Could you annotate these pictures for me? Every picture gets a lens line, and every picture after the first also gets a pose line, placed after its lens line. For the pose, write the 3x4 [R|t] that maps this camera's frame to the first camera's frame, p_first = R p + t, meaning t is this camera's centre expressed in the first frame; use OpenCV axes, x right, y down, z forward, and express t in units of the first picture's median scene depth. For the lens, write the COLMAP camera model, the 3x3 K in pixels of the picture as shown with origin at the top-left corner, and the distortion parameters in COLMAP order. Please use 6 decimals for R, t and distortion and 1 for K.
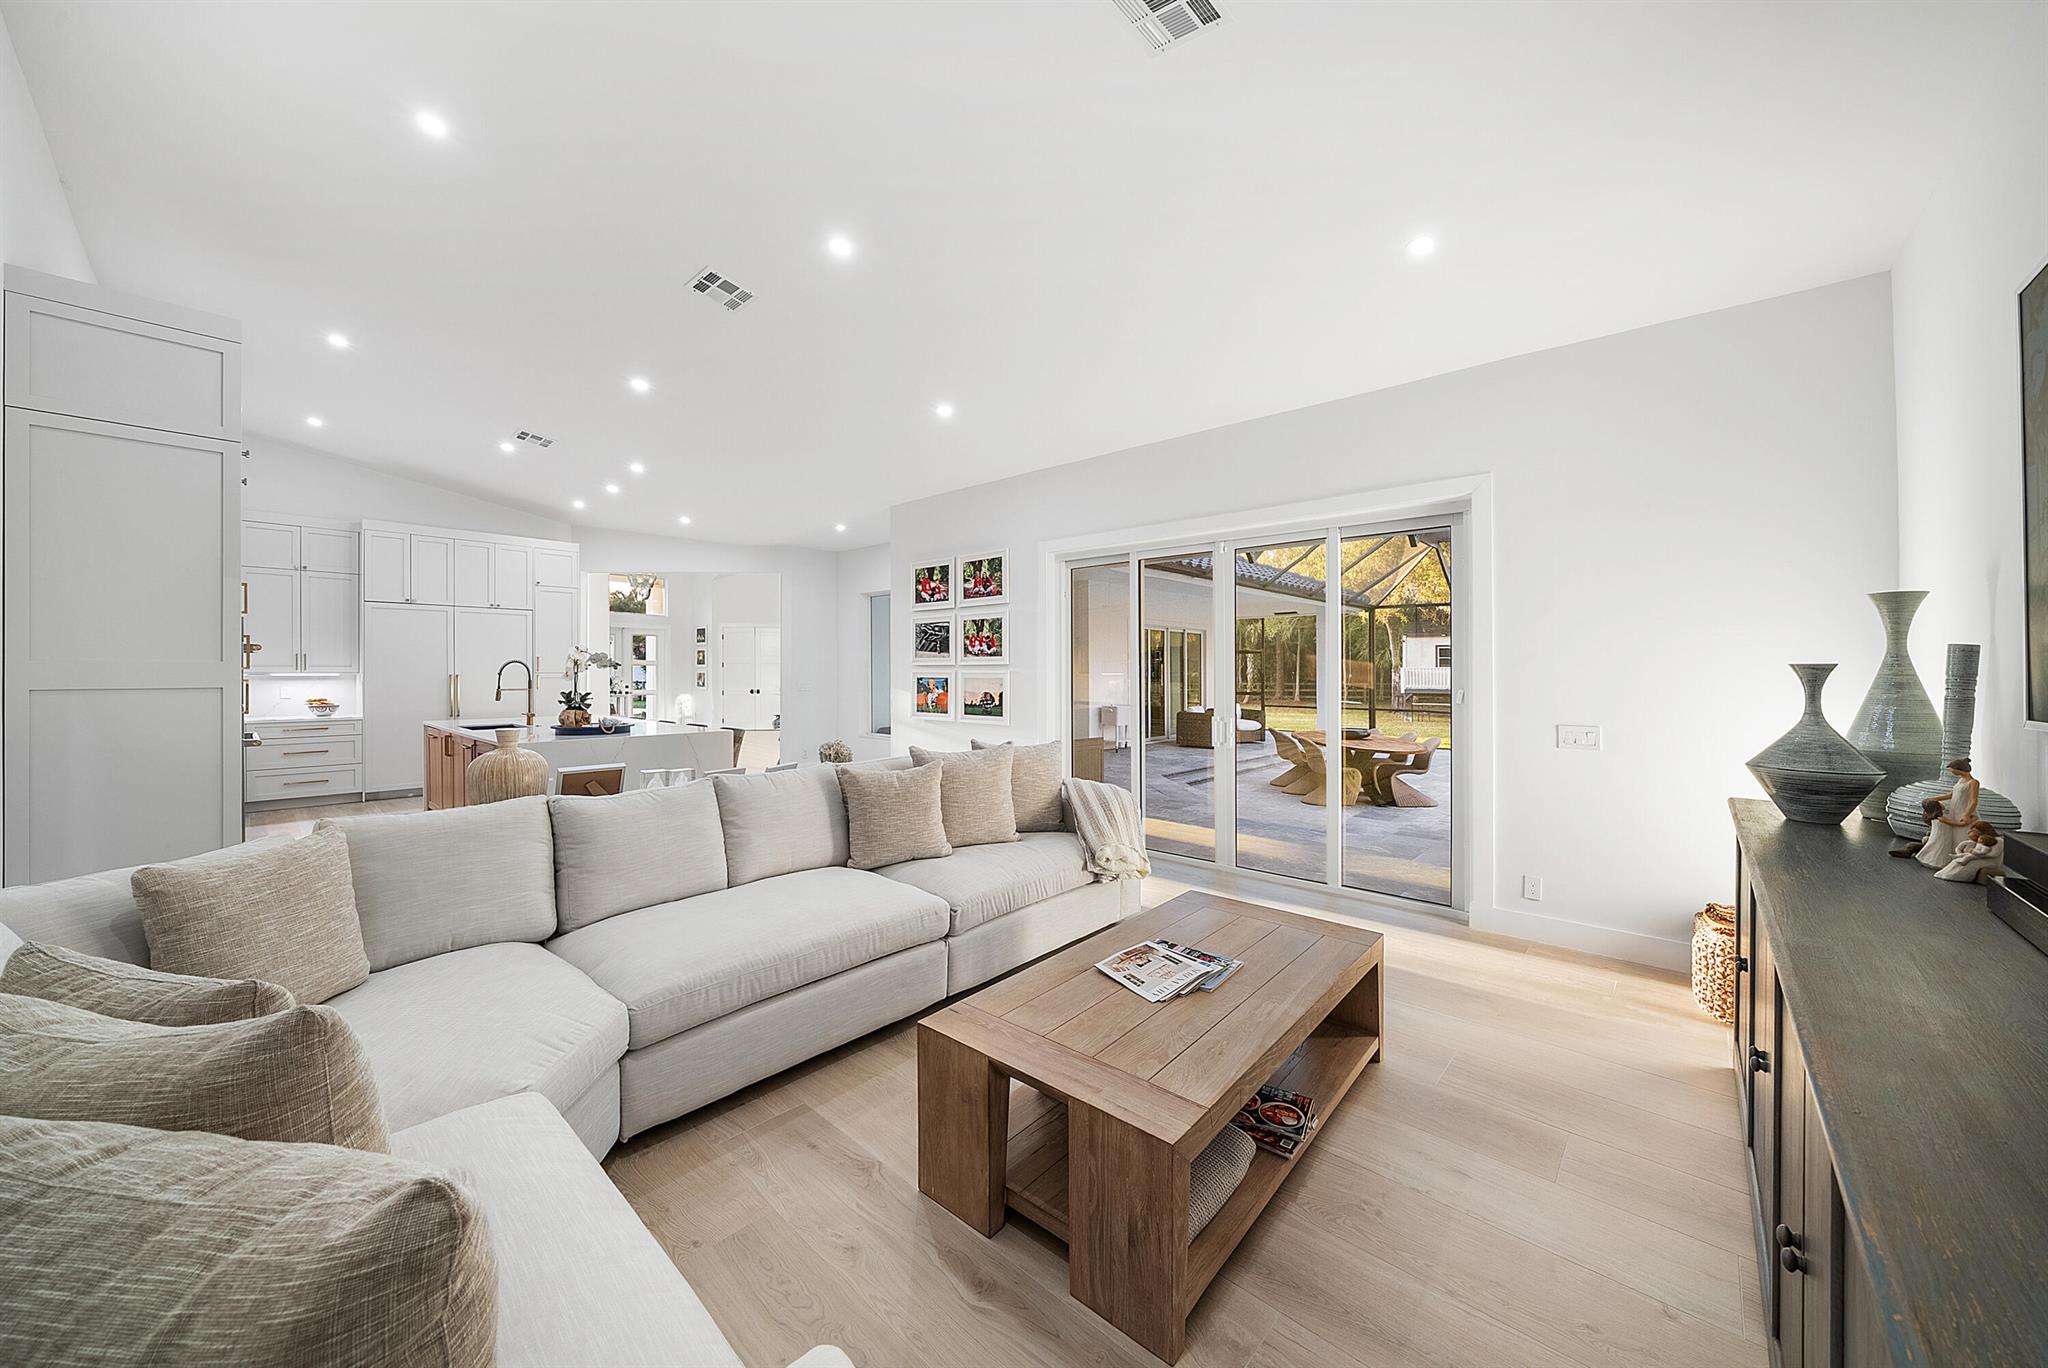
lens RADIAL K [[713.3, 0, 1024.0], [0, 713.3, 684.0], [0, 0, 1]] dist [0.000754, -0.000068]
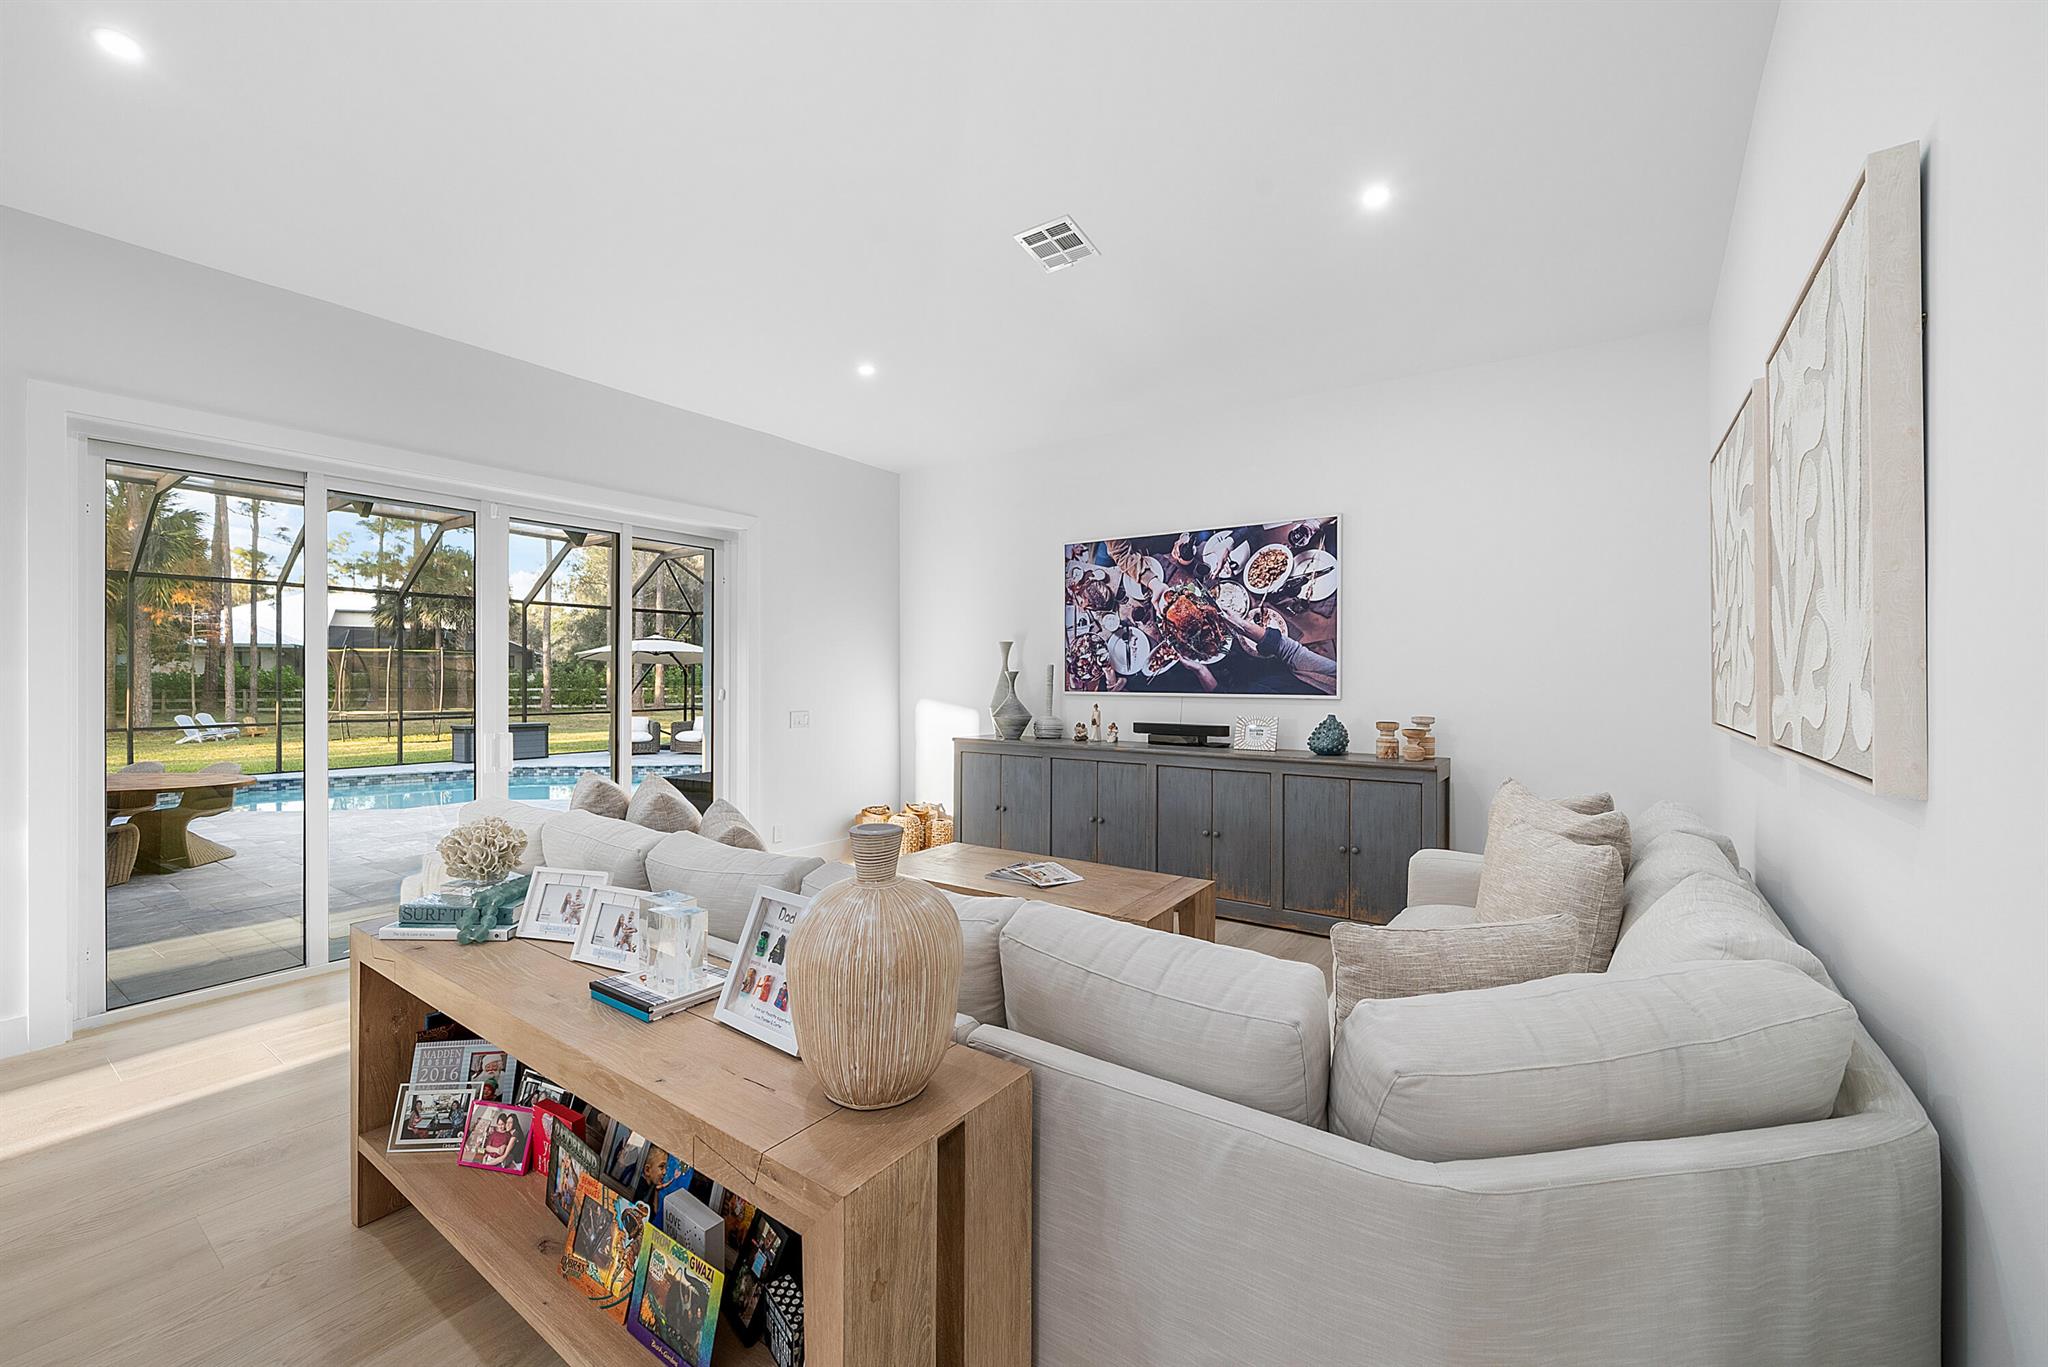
lens RADIAL K [[812.4, 0, 1024.0], [0, 812.4, 683.5], [0, 0, 1]] dist [-0.000165, 0.000019]
pose [[-0.124092, -0.014595, 0.992163, -0.503187], [0.016583, 0.999722, 0.016780, -0.009493], [-0.992132, 0.018535, -0.123815, 0.420519]]
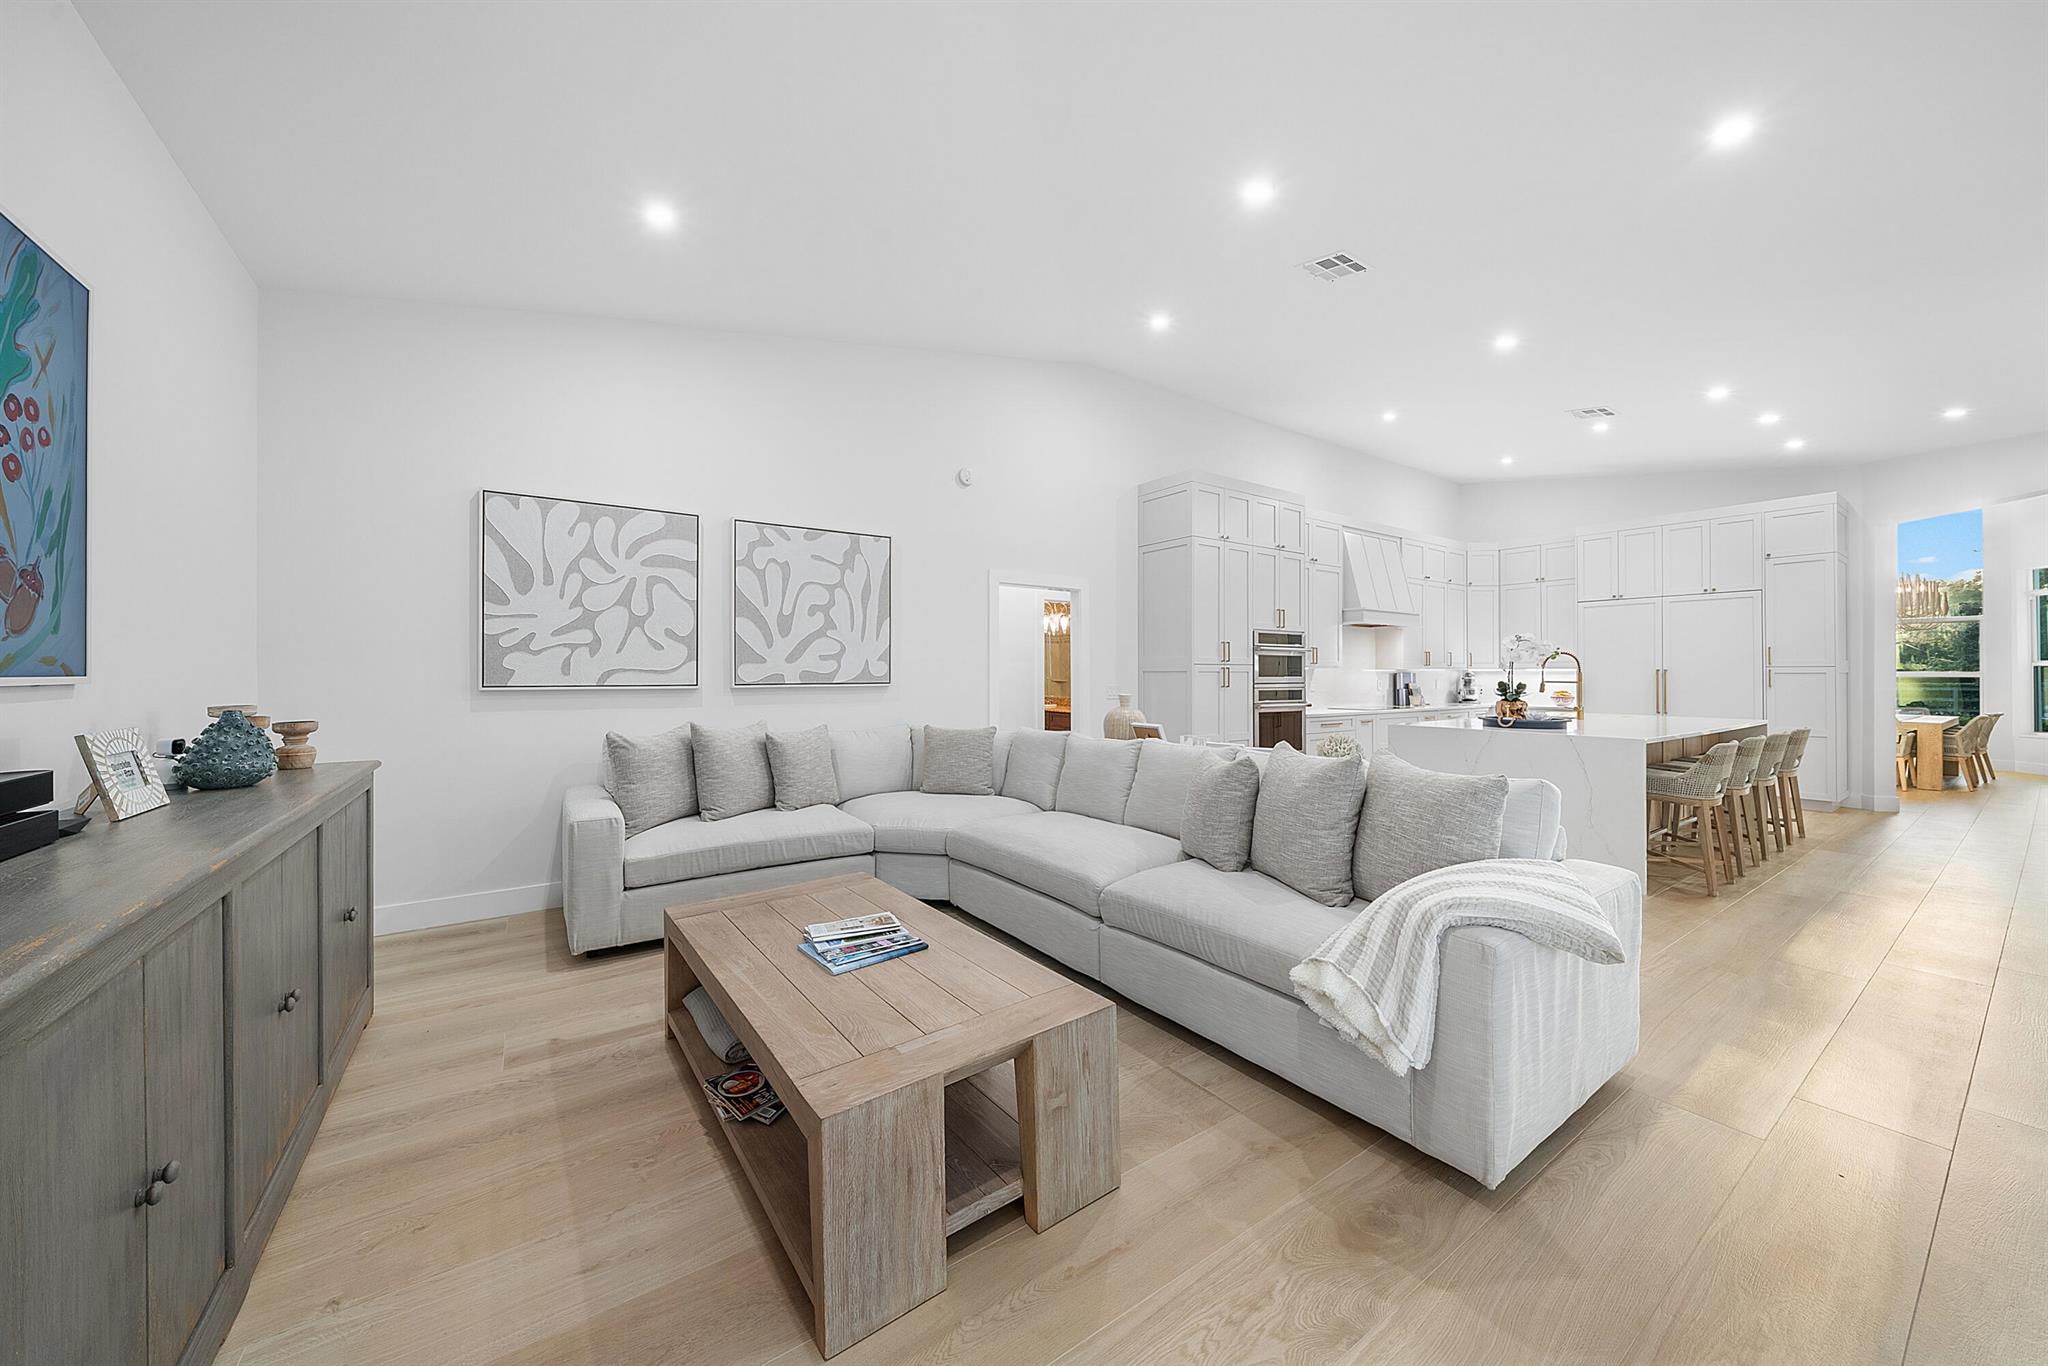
lens RADIAL K [[728.0, 0, 1022.8], [0, 728.0, 660.8], [0, 0, 1]] dist [0.000844, -0.000116]
pose [[-0.220764, -0.017426, -0.975171, 0.396875], [-0.021176, 0.999690, -0.013070, 0.007458], [0.975097, 0.017765, -0.221065, 0.498022]]
